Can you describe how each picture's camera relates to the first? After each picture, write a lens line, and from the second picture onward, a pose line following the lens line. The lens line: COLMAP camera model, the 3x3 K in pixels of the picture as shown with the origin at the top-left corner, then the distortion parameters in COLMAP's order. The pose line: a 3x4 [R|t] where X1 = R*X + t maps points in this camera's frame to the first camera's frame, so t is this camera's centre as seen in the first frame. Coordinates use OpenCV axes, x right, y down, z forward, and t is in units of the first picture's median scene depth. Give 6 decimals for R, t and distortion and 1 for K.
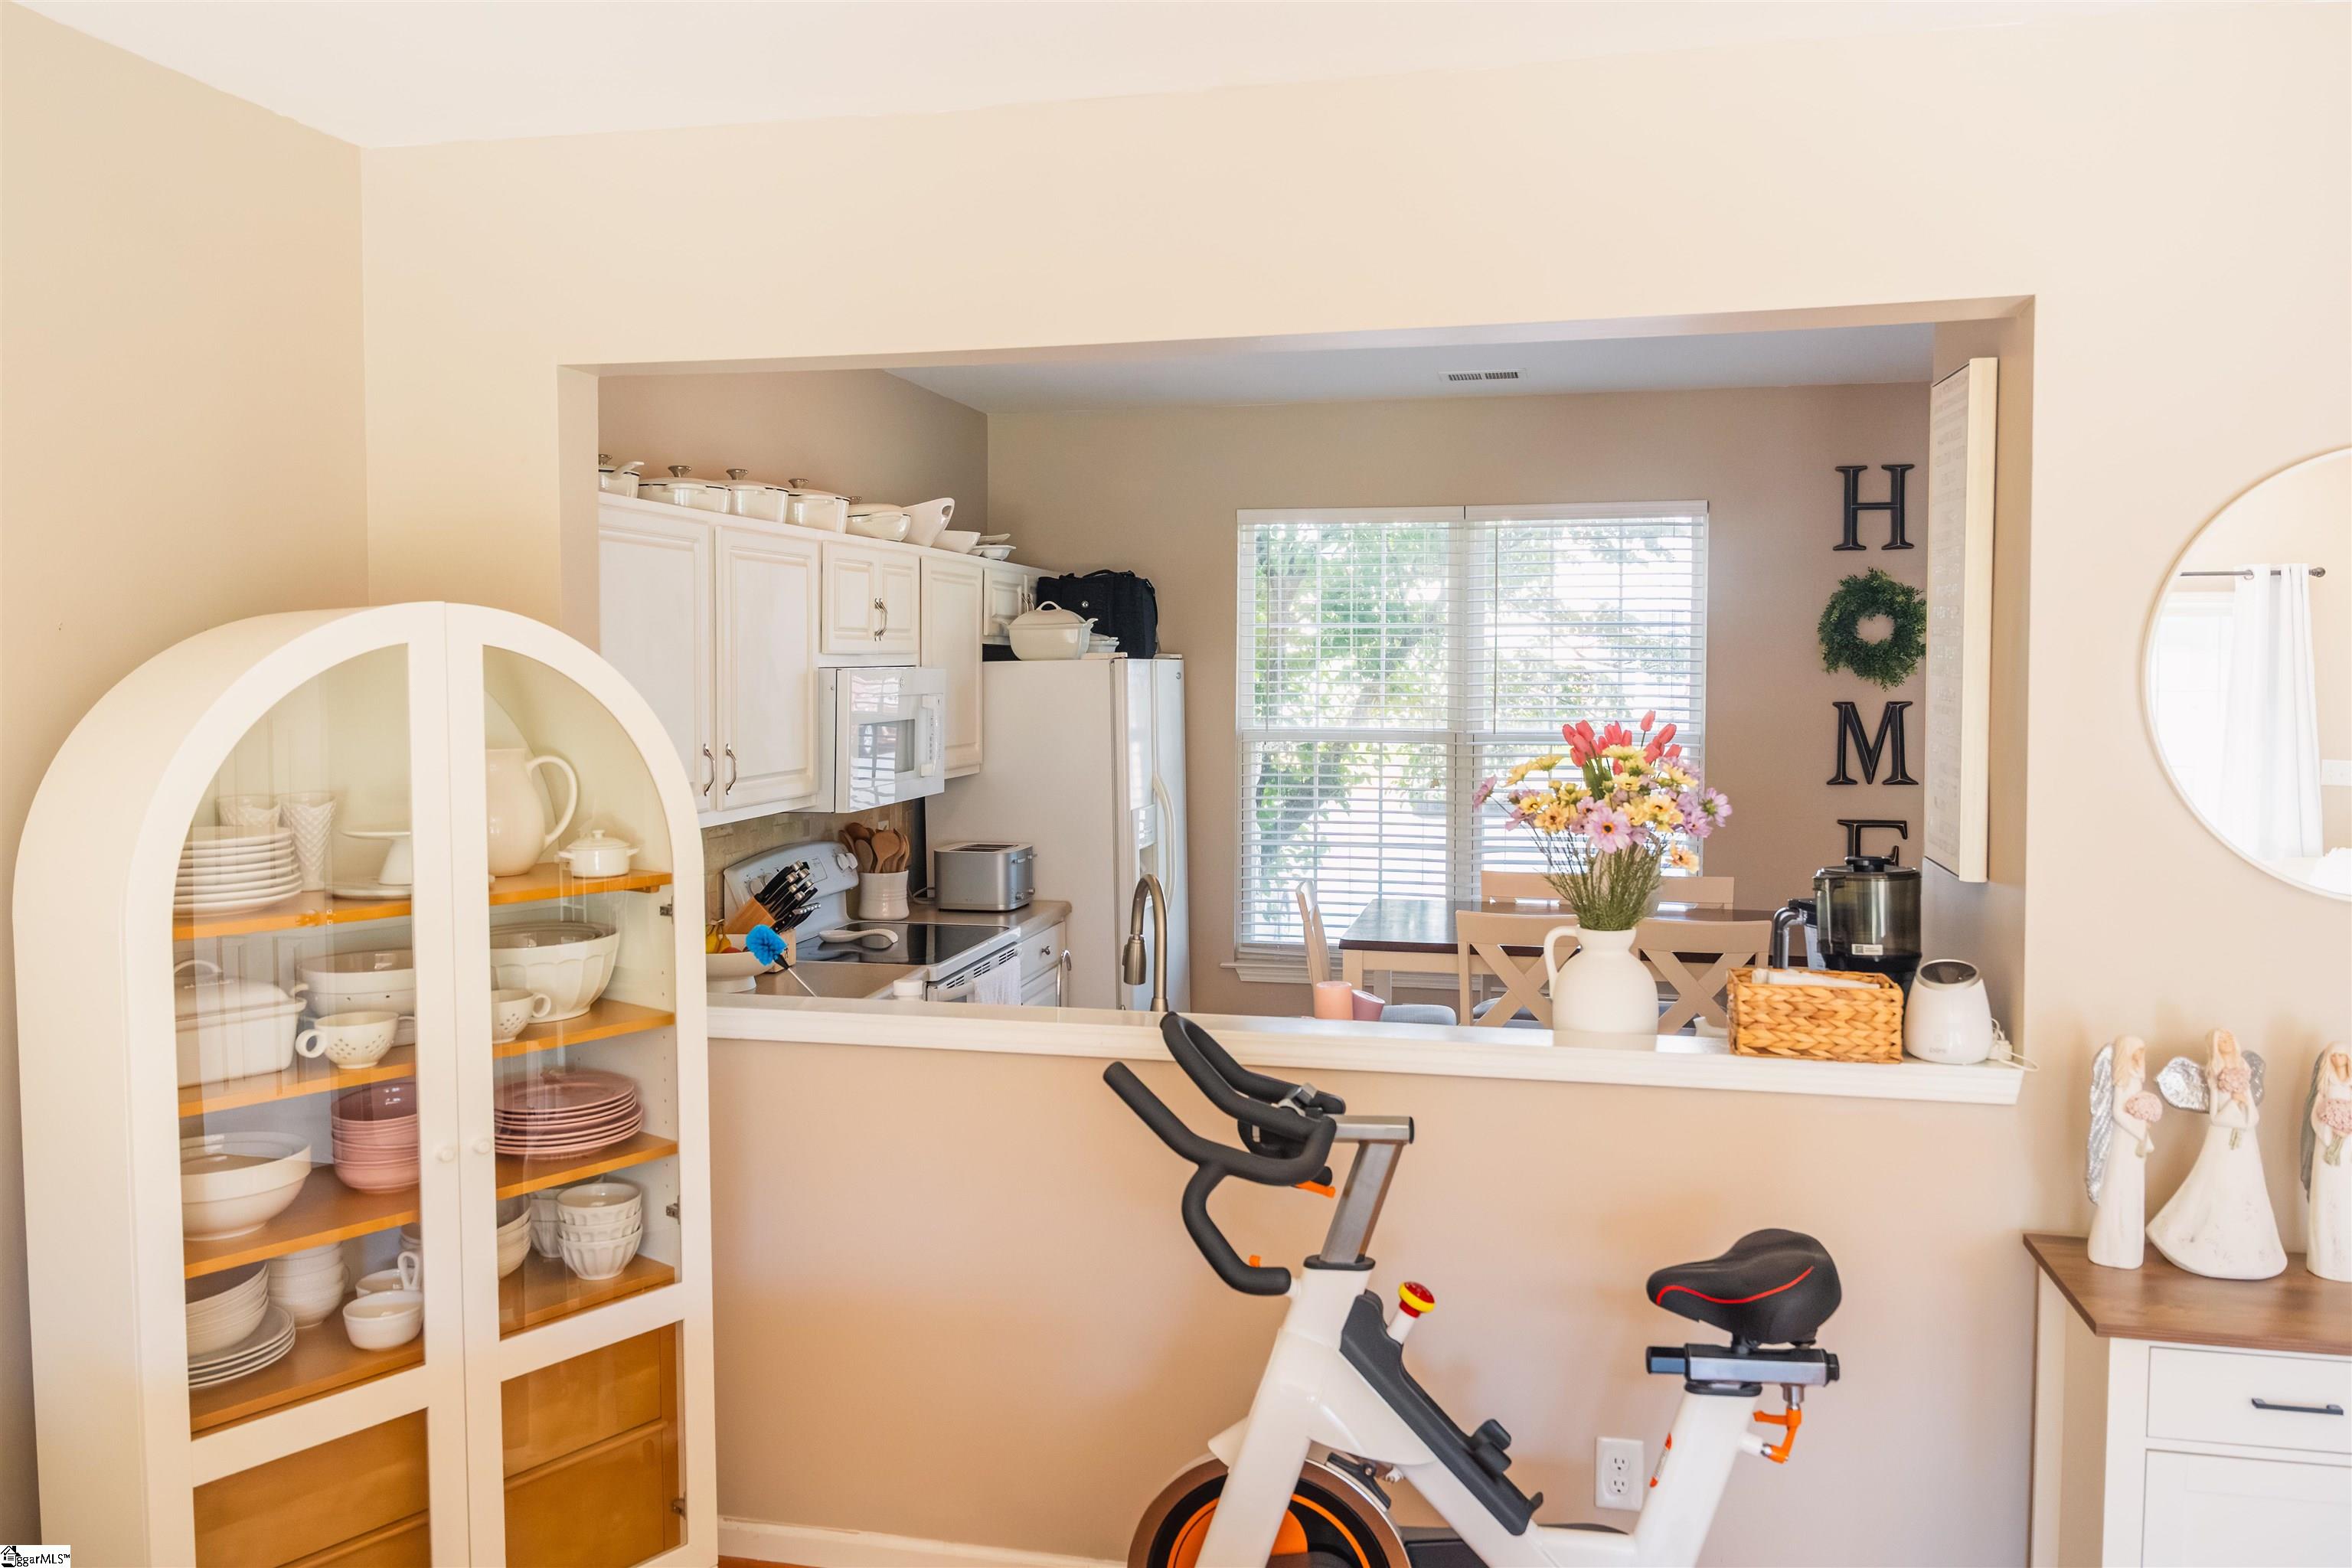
lens RADIAL K [[1722.5, 0, 1140.5], [0, 1722.5, 733.2], [0, 0, 1]] dist [-0.002440, -0.003332]
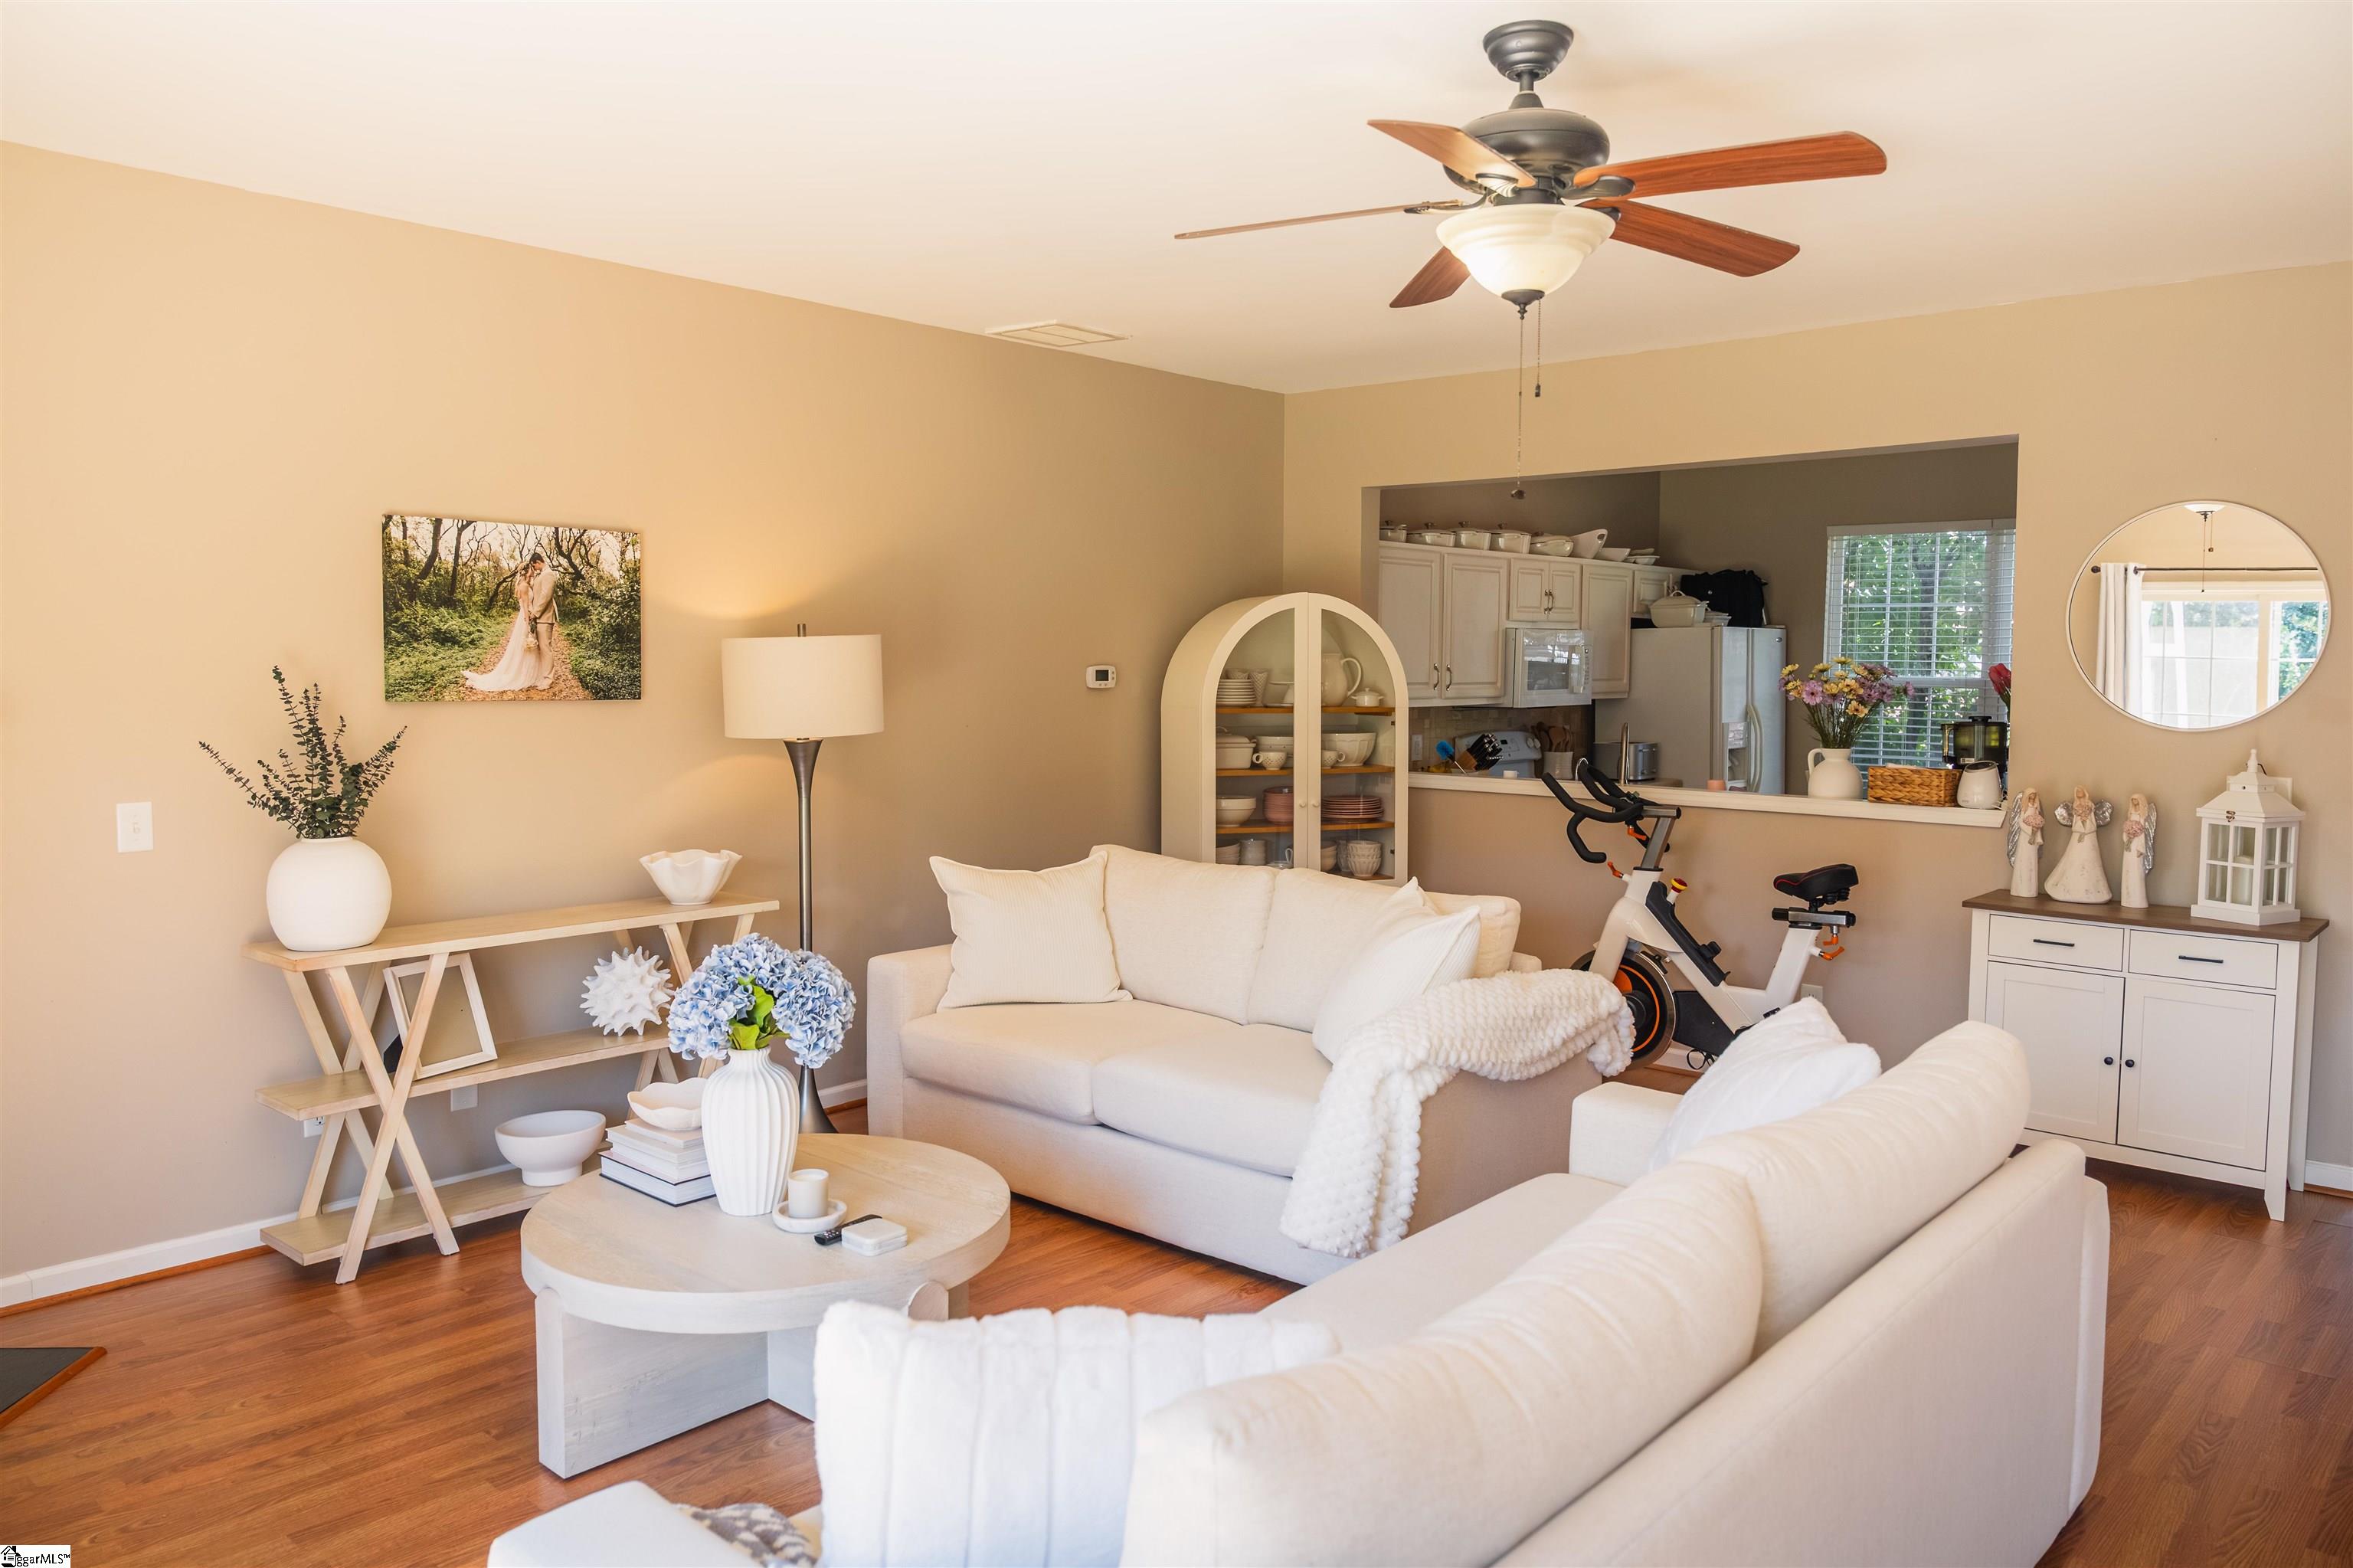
lens RADIAL K [[1698.0, 0, 1164.6], [0, 1698.0, 775.4], [0, 0, 1]] dist [0.027088, -0.000519]
pose [[0.880550, 0.040929, -0.472182, 0.577284], [-0.027212, 0.998987, 0.035846, 0.104147], [0.473171, -0.018715, 0.880772, -1.258600]]
